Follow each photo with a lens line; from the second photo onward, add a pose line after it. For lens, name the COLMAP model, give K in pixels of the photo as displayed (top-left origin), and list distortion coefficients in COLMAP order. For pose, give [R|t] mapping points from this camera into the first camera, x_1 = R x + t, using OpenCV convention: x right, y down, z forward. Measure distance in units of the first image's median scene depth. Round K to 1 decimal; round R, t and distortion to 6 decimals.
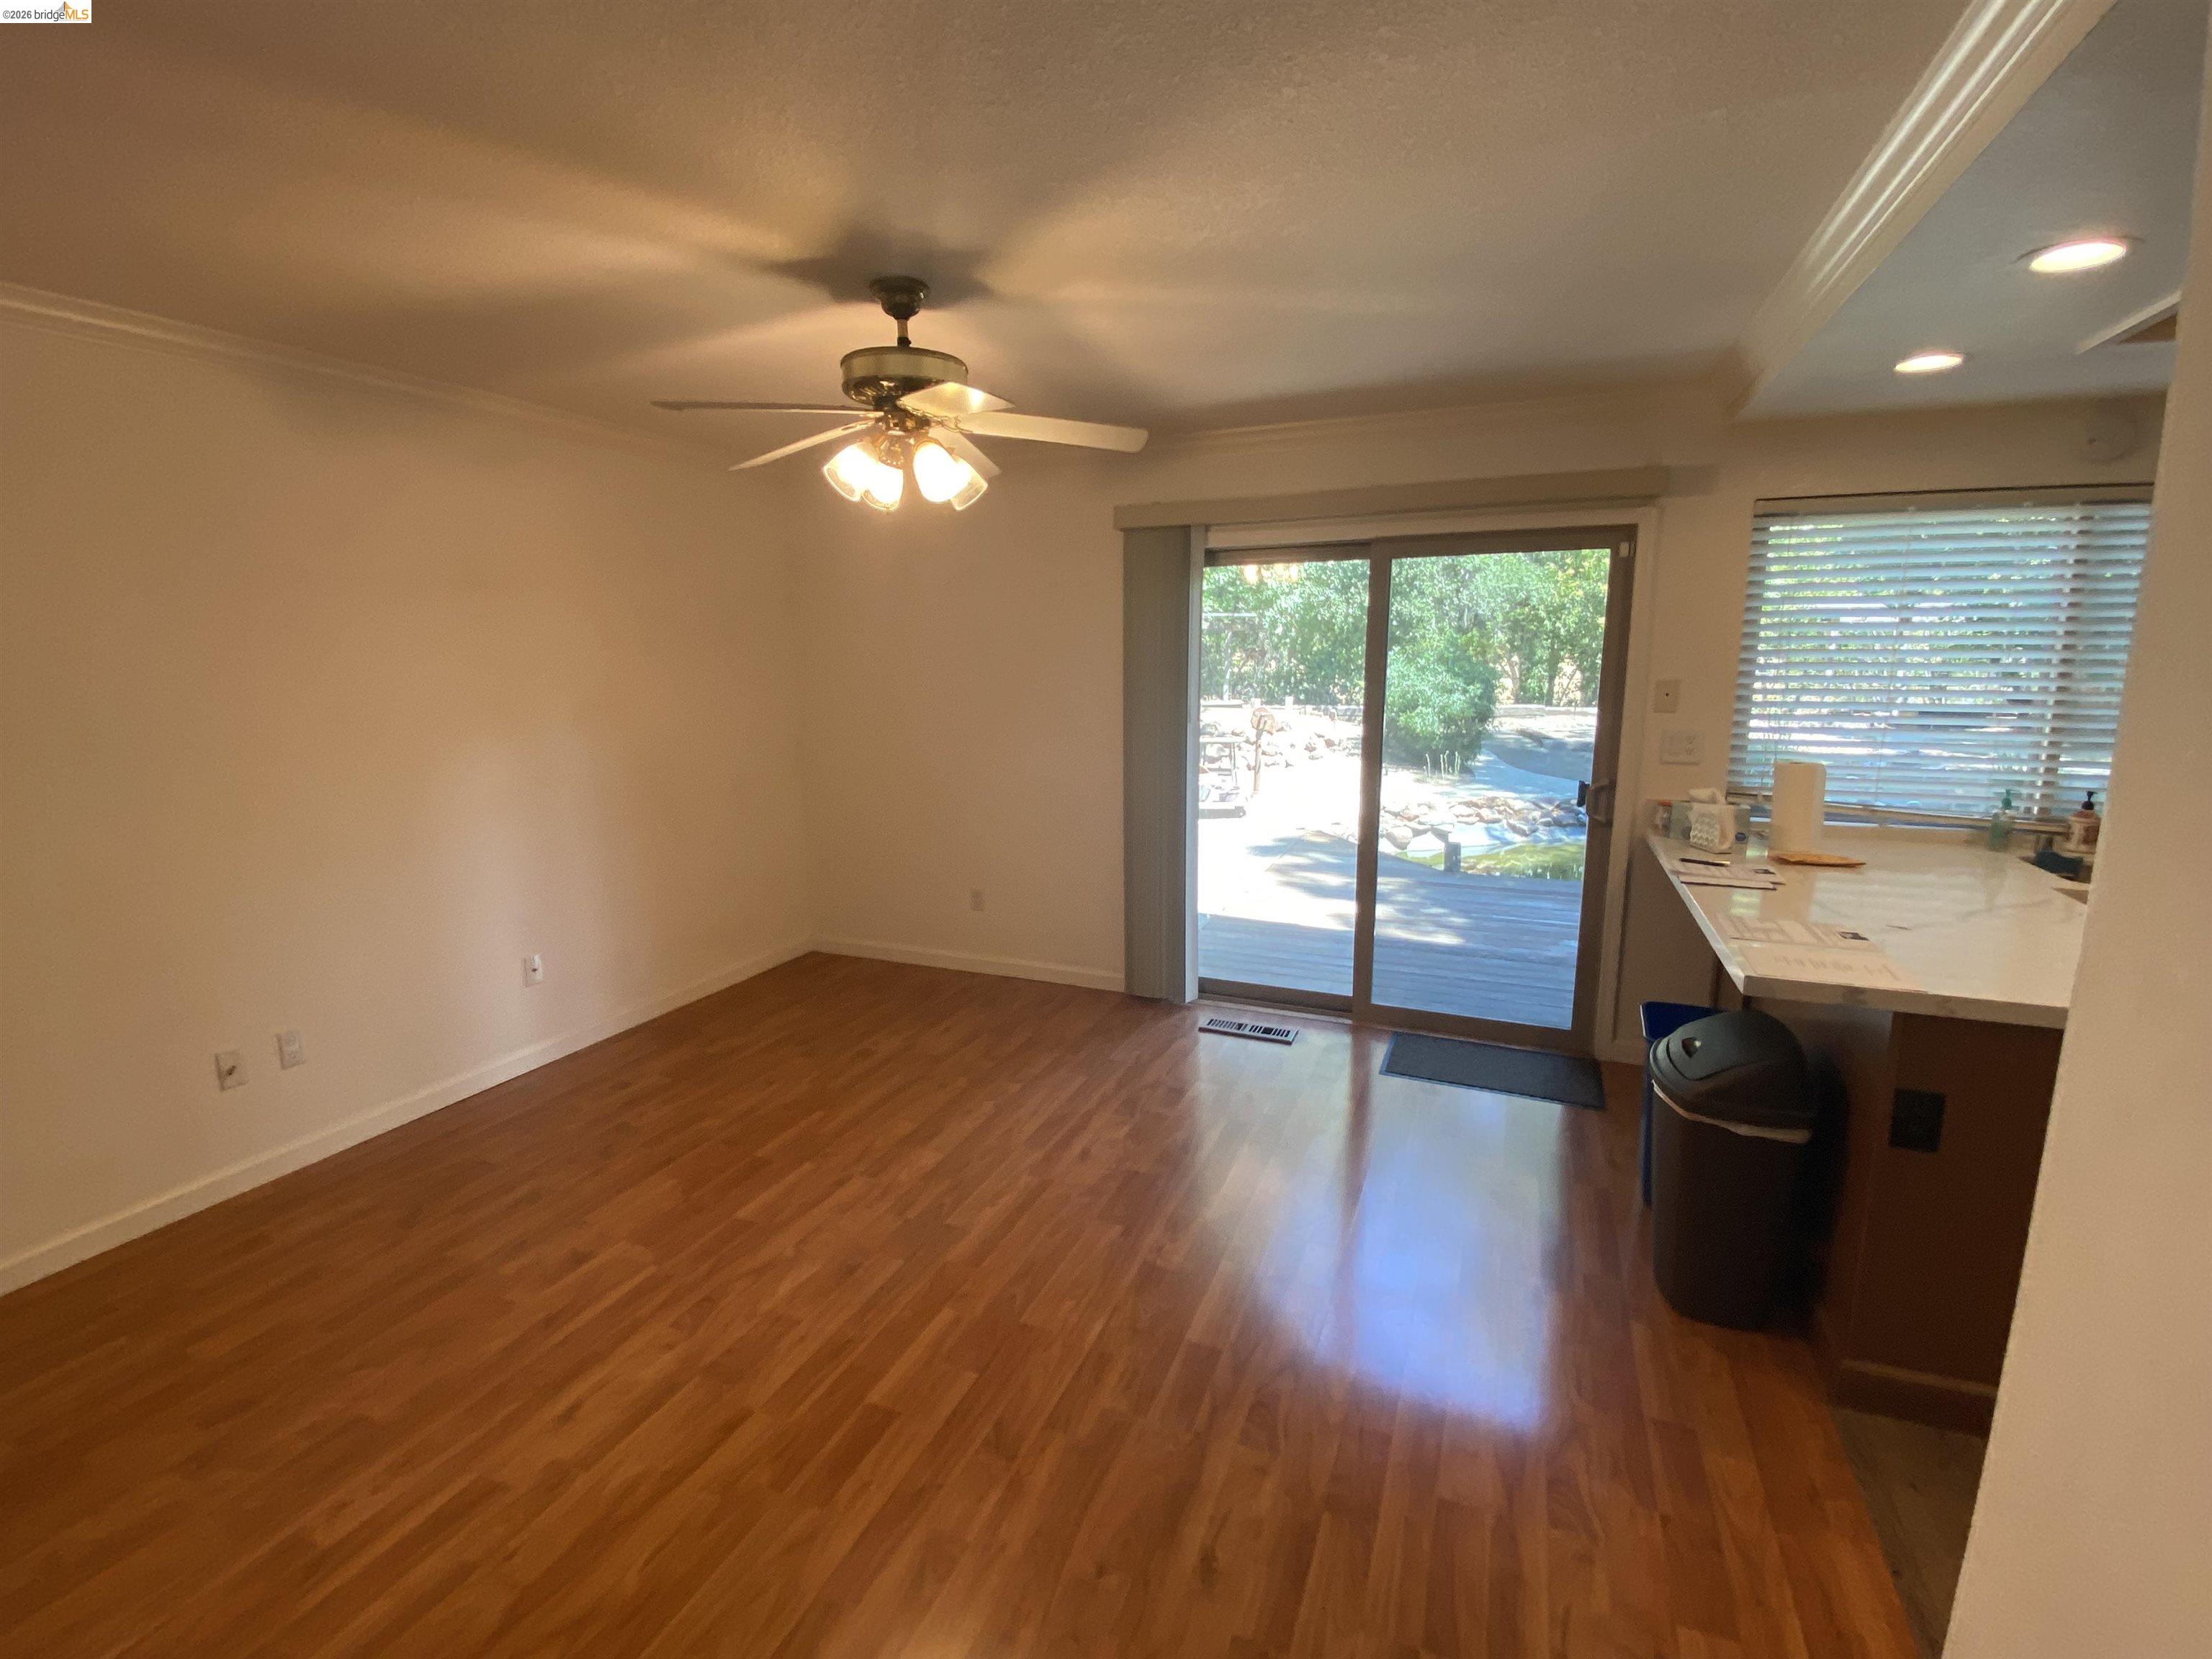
lens RADIAL K [[996.8, 0, 1102.6], [0, 996.8, 820.2], [0, 0, 1]] dist [0.013626, -0.008546]
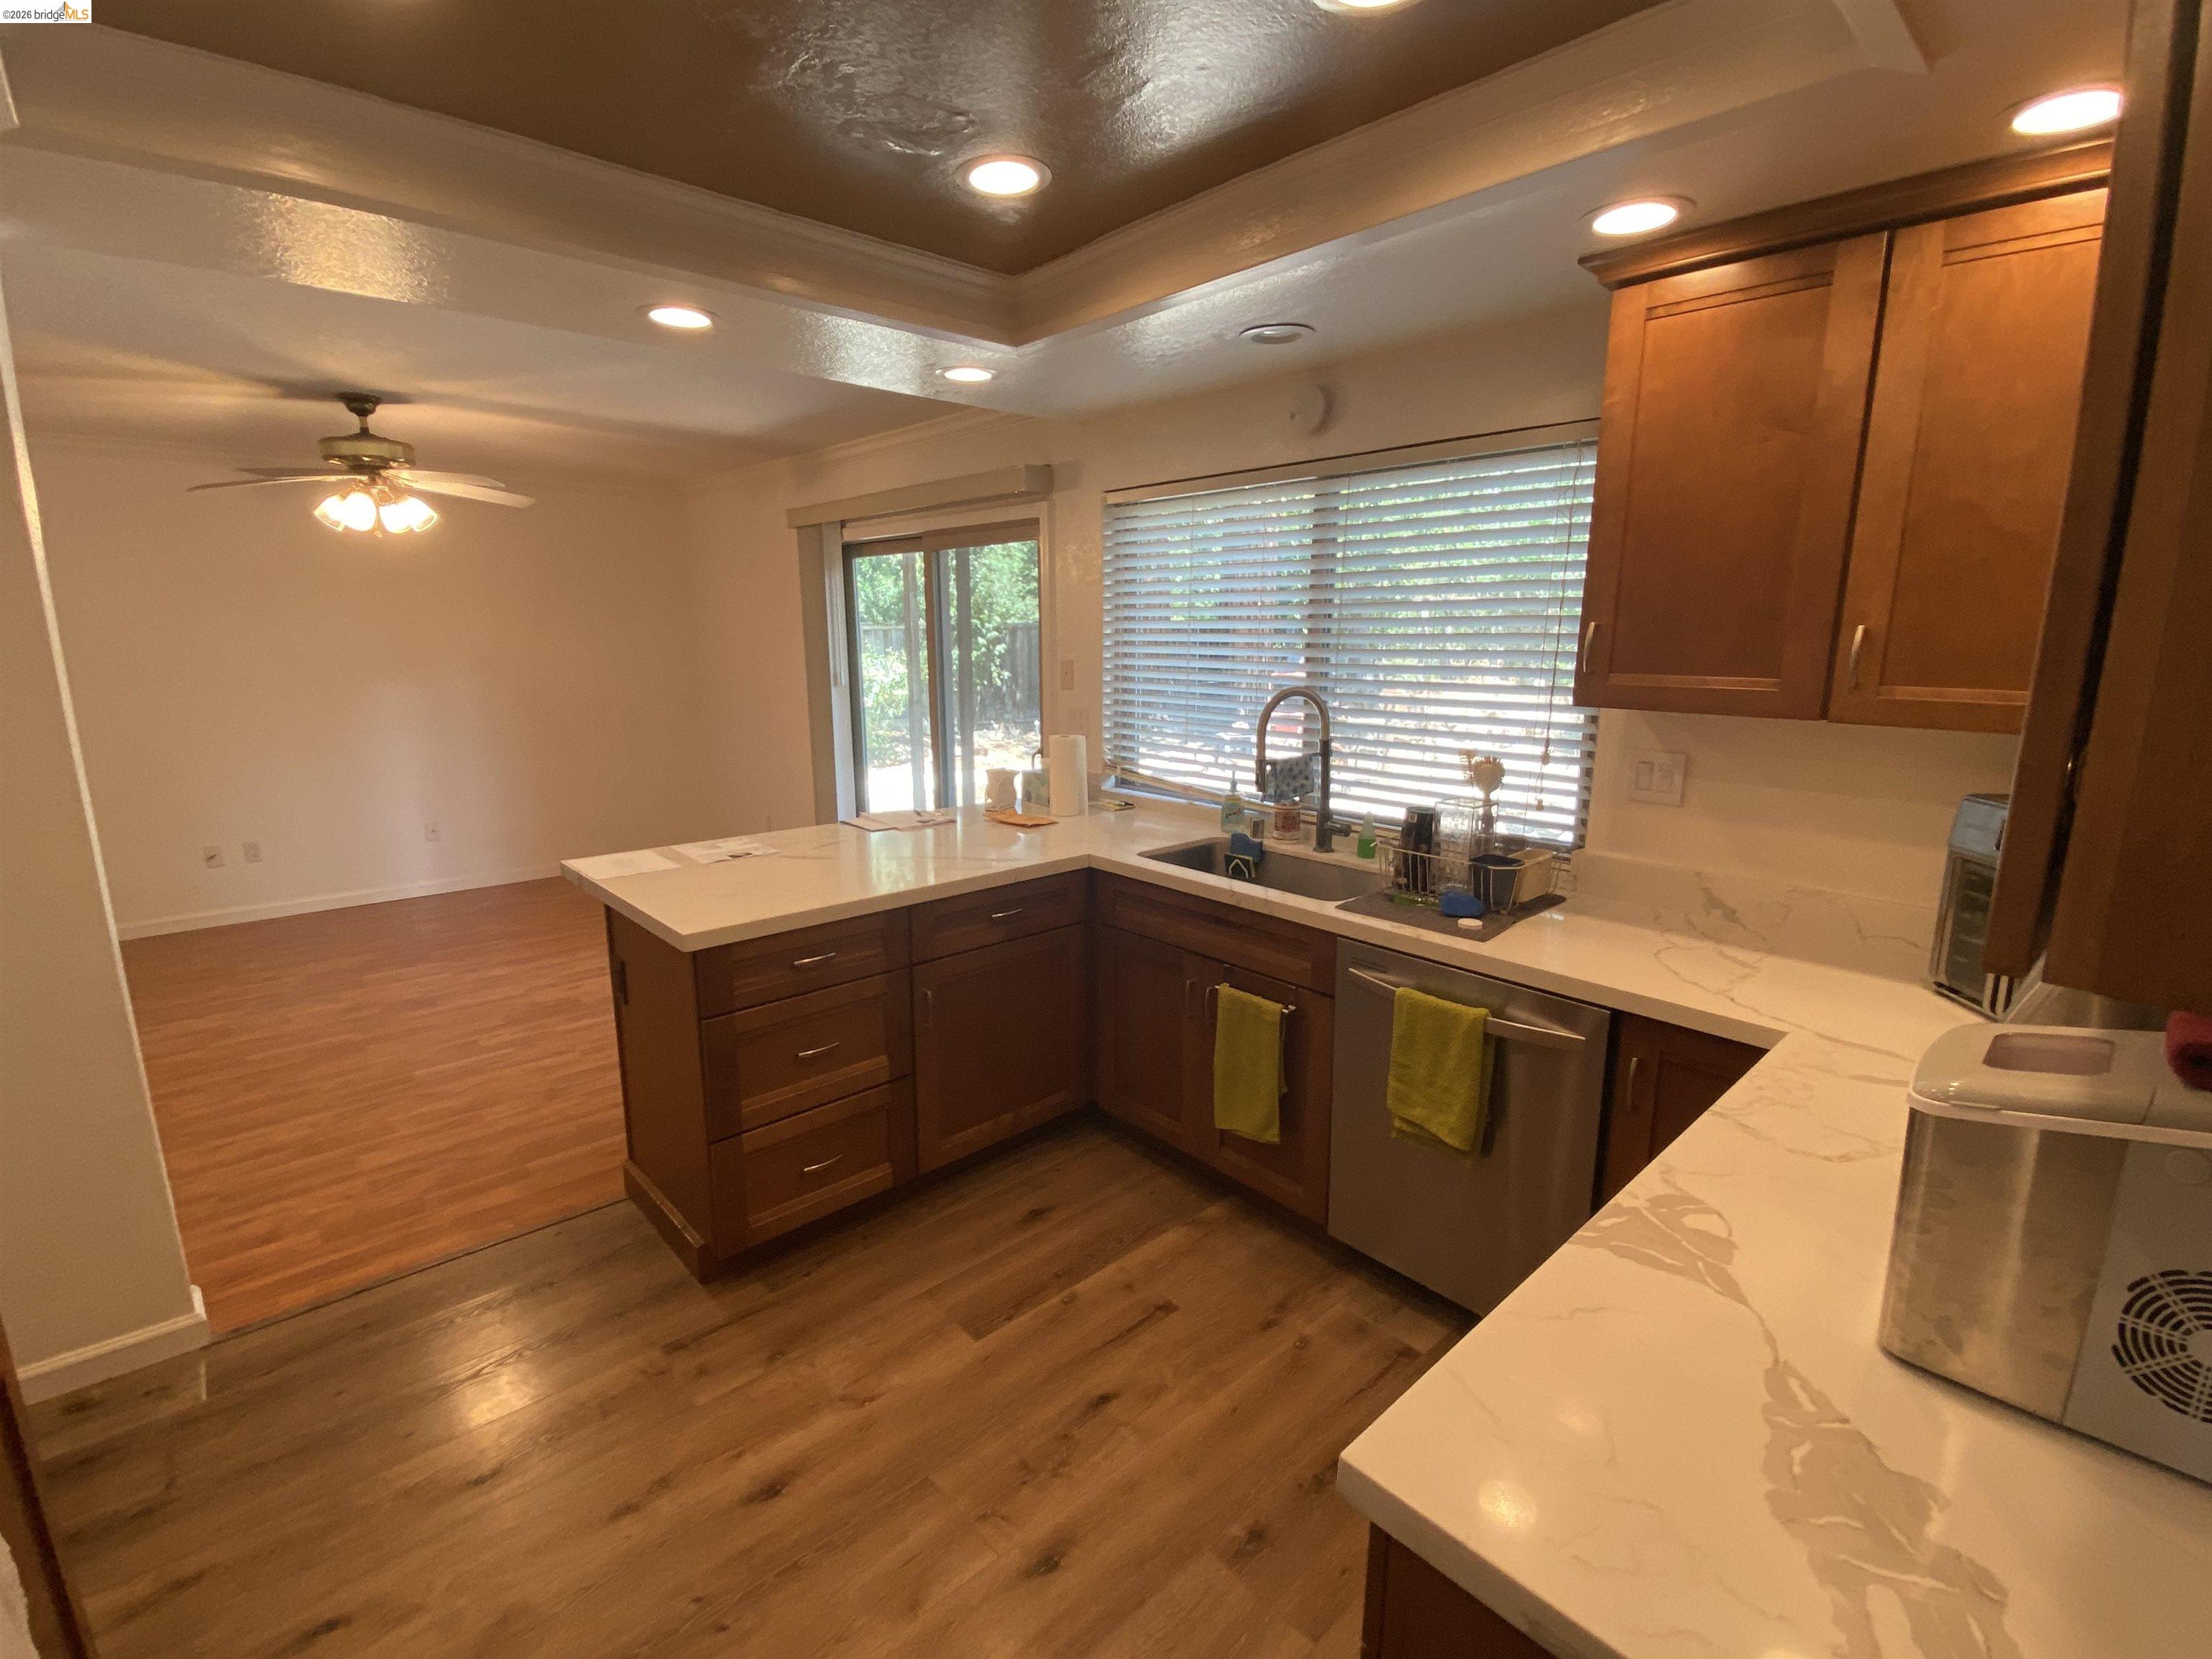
lens RADIAL K [[996.8, 0, 1043.8], [0, 996.8, 837.0], [0, 0, 1]] dist [0.013626, -0.008546]
pose [[0.898658, 0.105490, -0.425777, 1.283550], [-0.085909, 0.994181, 0.064995, -0.027946], [0.430156, -0.021830, 0.902491, 0.017474]]
